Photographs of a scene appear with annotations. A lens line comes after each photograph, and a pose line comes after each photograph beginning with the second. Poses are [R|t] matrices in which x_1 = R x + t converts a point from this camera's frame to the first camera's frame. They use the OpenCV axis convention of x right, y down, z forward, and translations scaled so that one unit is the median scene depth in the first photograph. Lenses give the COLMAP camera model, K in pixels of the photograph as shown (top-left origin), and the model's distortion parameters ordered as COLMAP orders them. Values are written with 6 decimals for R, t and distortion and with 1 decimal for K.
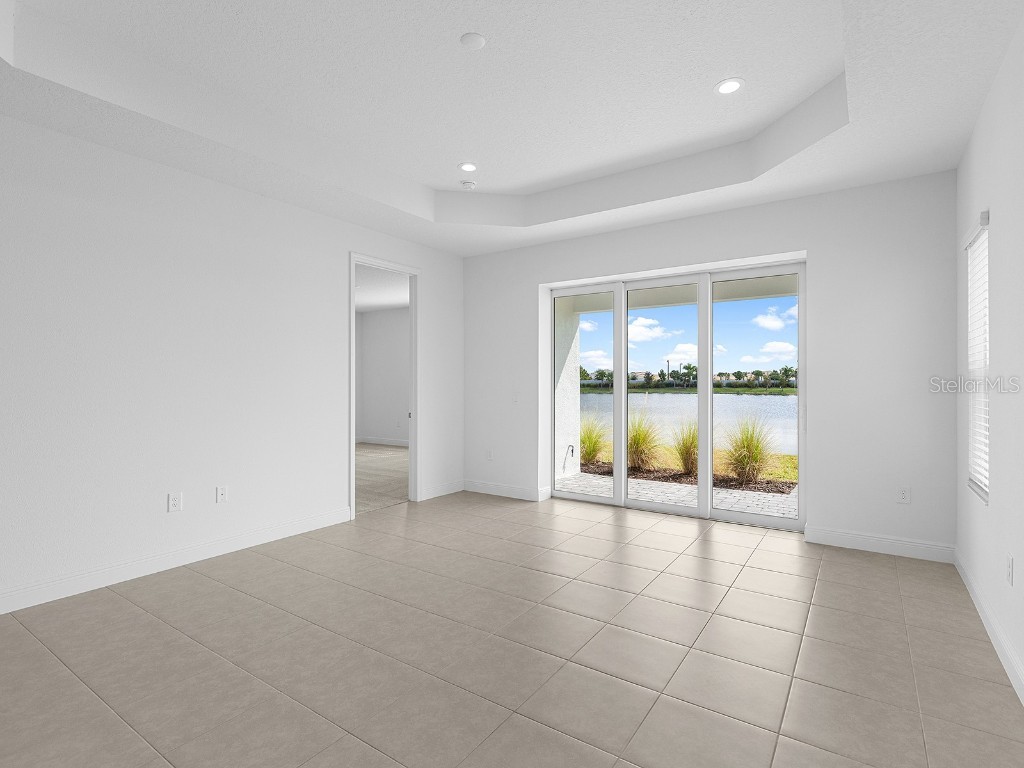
lens RADIAL K [[514.7, 0, 519.9], [0, 514.7, 378.9], [0, 0, 1]] dist [0.002798, -0.001171]
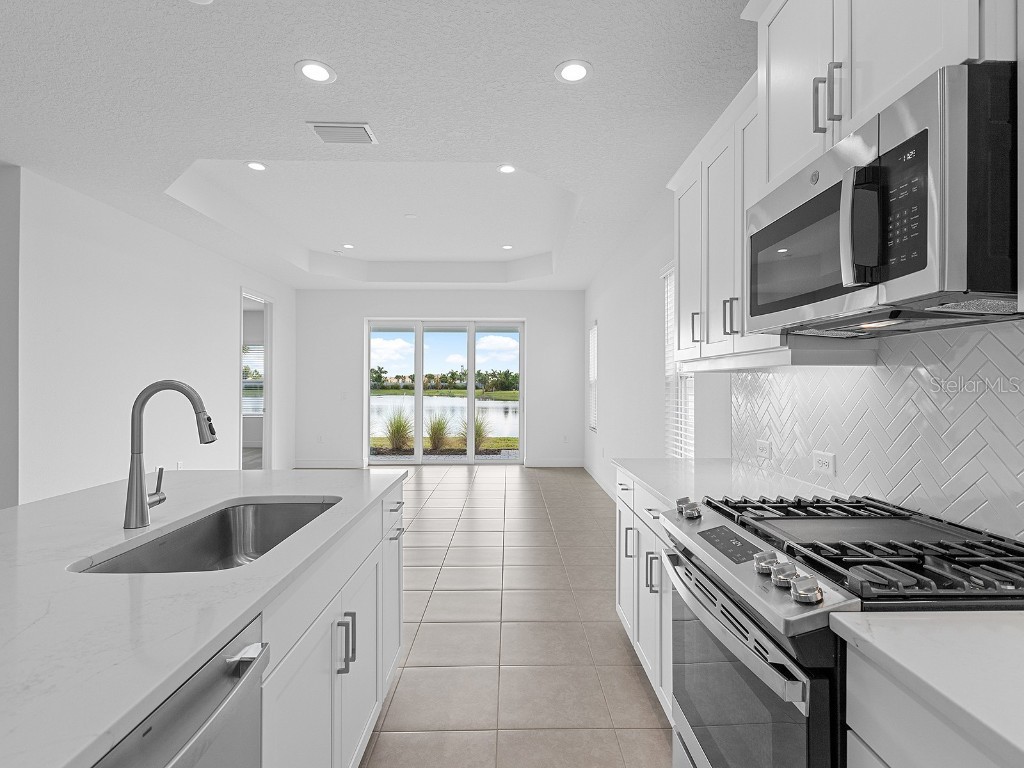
lens RADIAL K [[514.7, 0, 521.3], [0, 514.7, 385.6], [0, 0, 1]] dist [0.002798, -0.001171]
pose [[0.820377, 0.001904, 0.571820, -0.428996], [-0.007033, 0.999952, 0.006760, -0.003186], [-0.571780, -0.009568, 0.820351, -0.442413]]
